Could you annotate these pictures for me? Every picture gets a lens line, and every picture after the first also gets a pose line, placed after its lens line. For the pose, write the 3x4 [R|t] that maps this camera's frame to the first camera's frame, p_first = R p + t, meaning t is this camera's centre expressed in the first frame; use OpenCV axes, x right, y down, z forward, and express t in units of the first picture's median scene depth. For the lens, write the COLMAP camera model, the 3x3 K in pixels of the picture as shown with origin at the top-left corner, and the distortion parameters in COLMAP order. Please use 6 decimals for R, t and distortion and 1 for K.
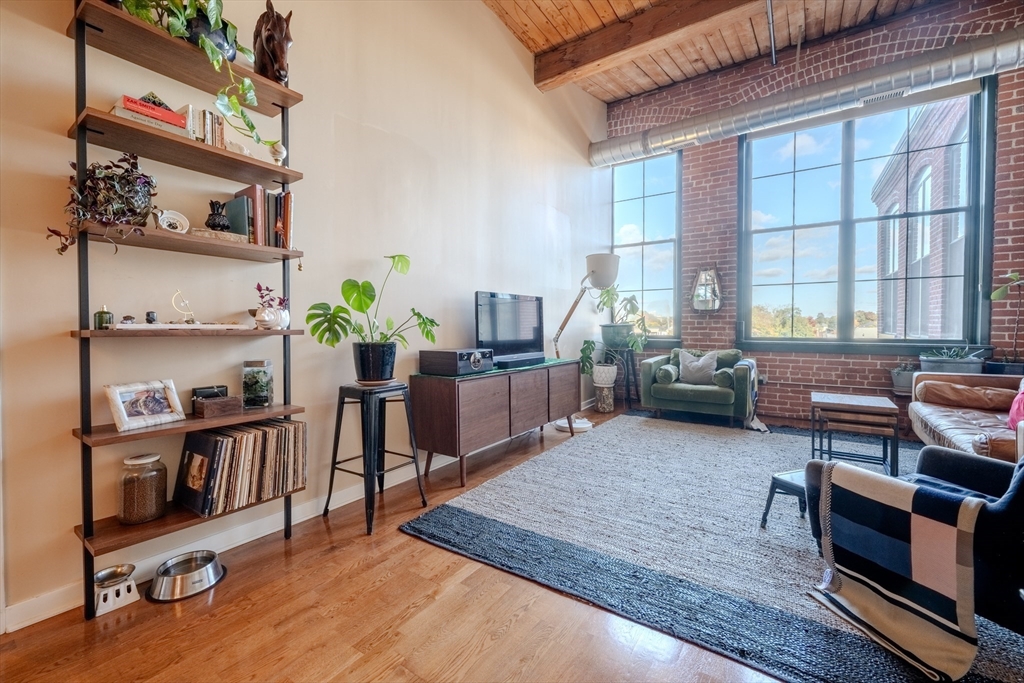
lens RADIAL K [[413.9, 0, 530.9], [0, 413.9, 333.9], [0, 0, 1]] dist [-0.000611, 0.000252]
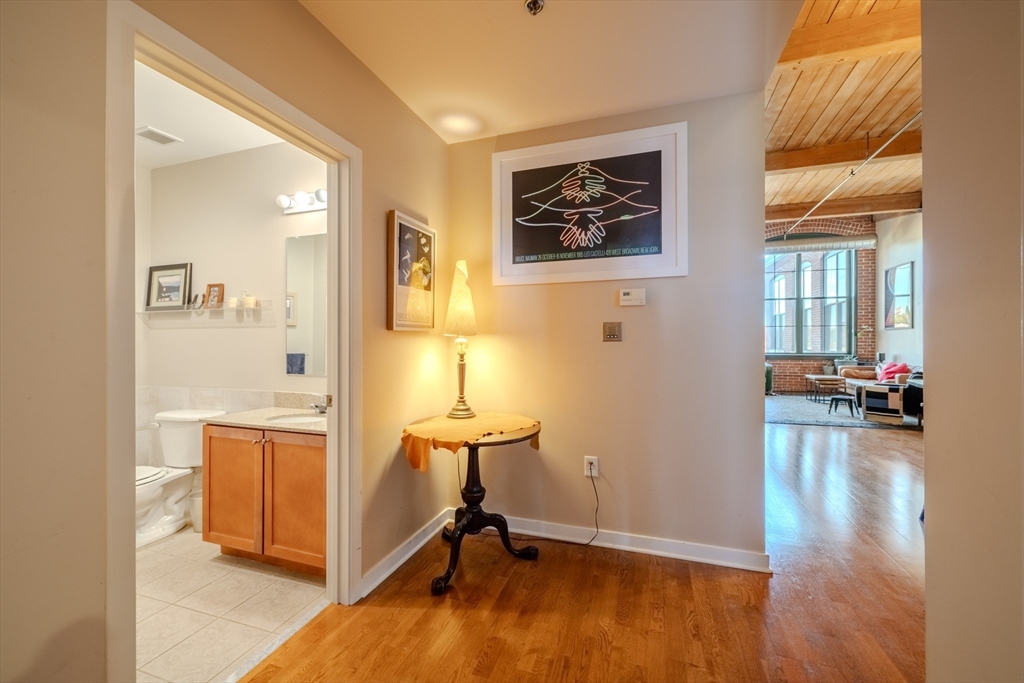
lens RADIAL K [[402.8, 0, 512.0], [0, 402.8, 341.5], [0, 0, 1]] dist [0.001375, 0.000073]
pose [[0.965843, -0.001312, 0.259124, -1.334203], [0.006903, 0.999763, -0.020667, -0.015280], [-0.259035, 0.021750, 0.965623, -0.695297]]
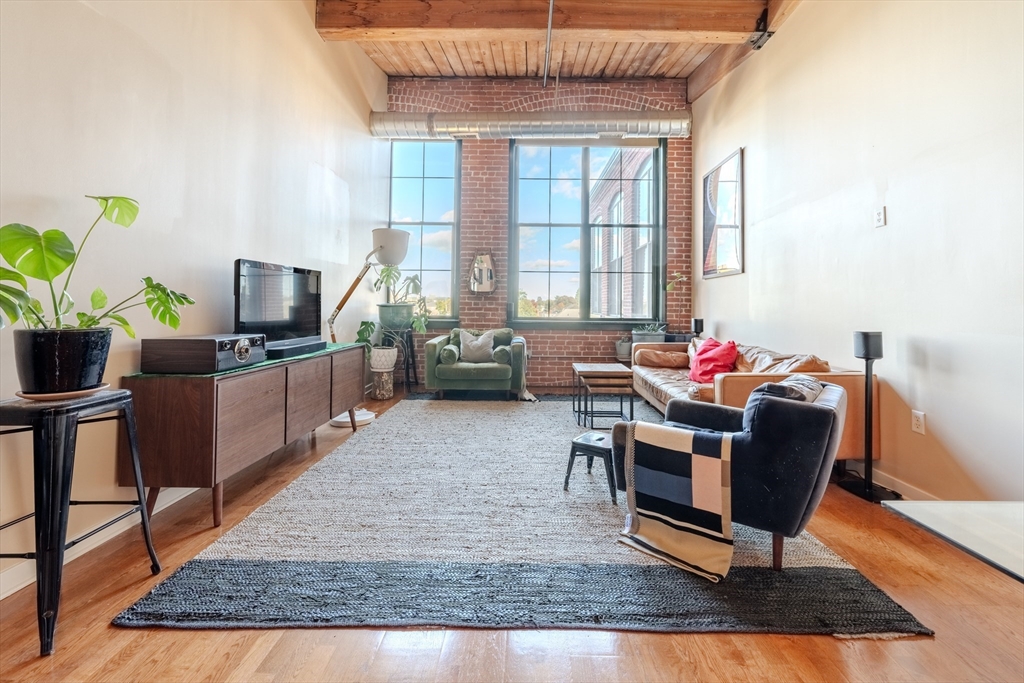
lens RADIAL K [[412.6, 0, 521.2], [0, 412.6, 291.8], [0, 0, 1]] dist [-0.000055, 0.000096]
pose [[0.842326, 0.028846, 0.538196, -0.078236], [-0.000077, 0.998573, -0.053401, -0.001111], [-0.538969, 0.044939, 0.841126, 0.059937]]
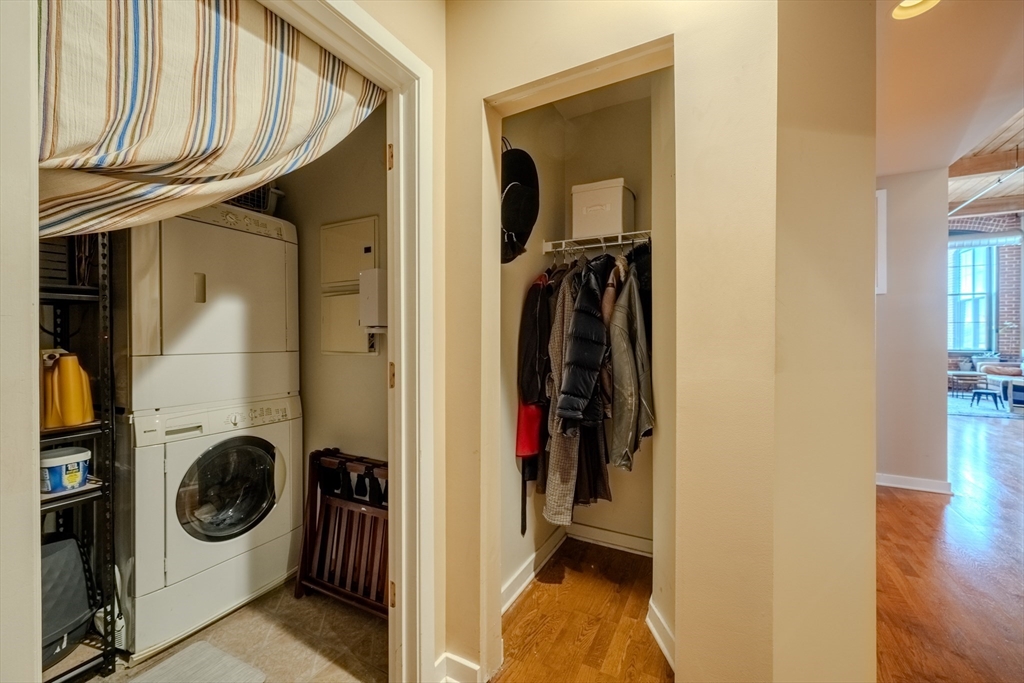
lens RADIAL K [[405.8, 0, 507.5], [0, 405.8, 340.1], [0, 0, 1]] dist [-0.002308, -0.000354]
pose [[0.994896, -0.002243, 0.100878, -1.802575], [0.003953, 0.999852, -0.016755, -0.011308], [-0.100826, 0.017069, 0.994758, -0.961167]]
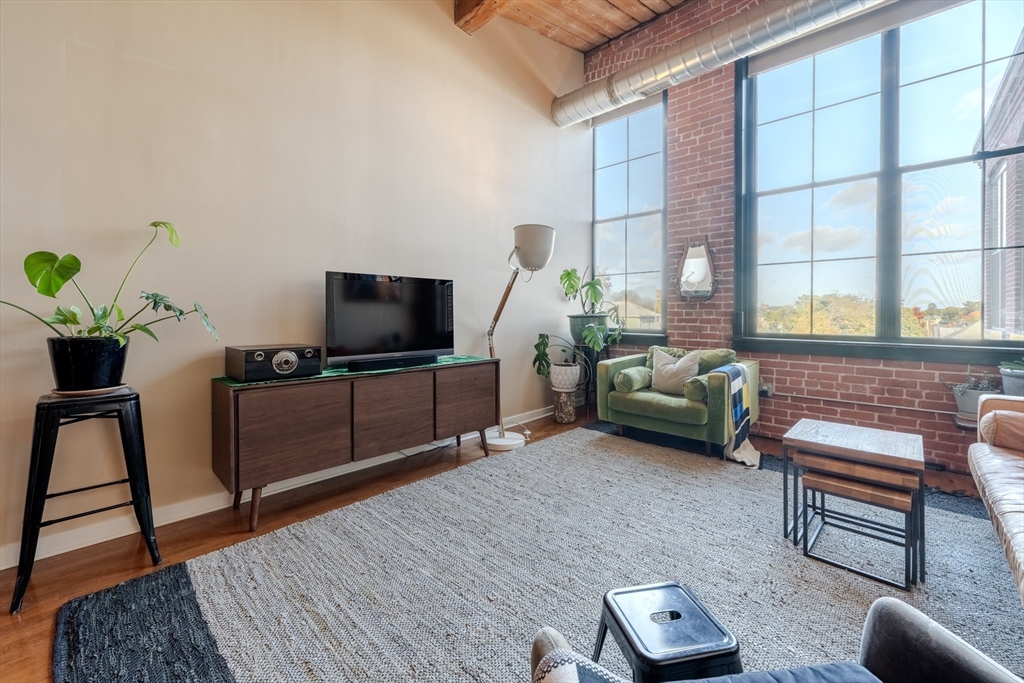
lens RADIAL K [[409.3, 0, 535.7], [0, 409.3, 315.0], [0, 0, 1]] dist [0.000040, -0.000021]
pose [[0.986875, 0.006381, -0.161358, 0.304784], [-0.009745, 0.999751, -0.020064, -0.006824], [0.161190, 0.021373, 0.986692, 0.233856]]
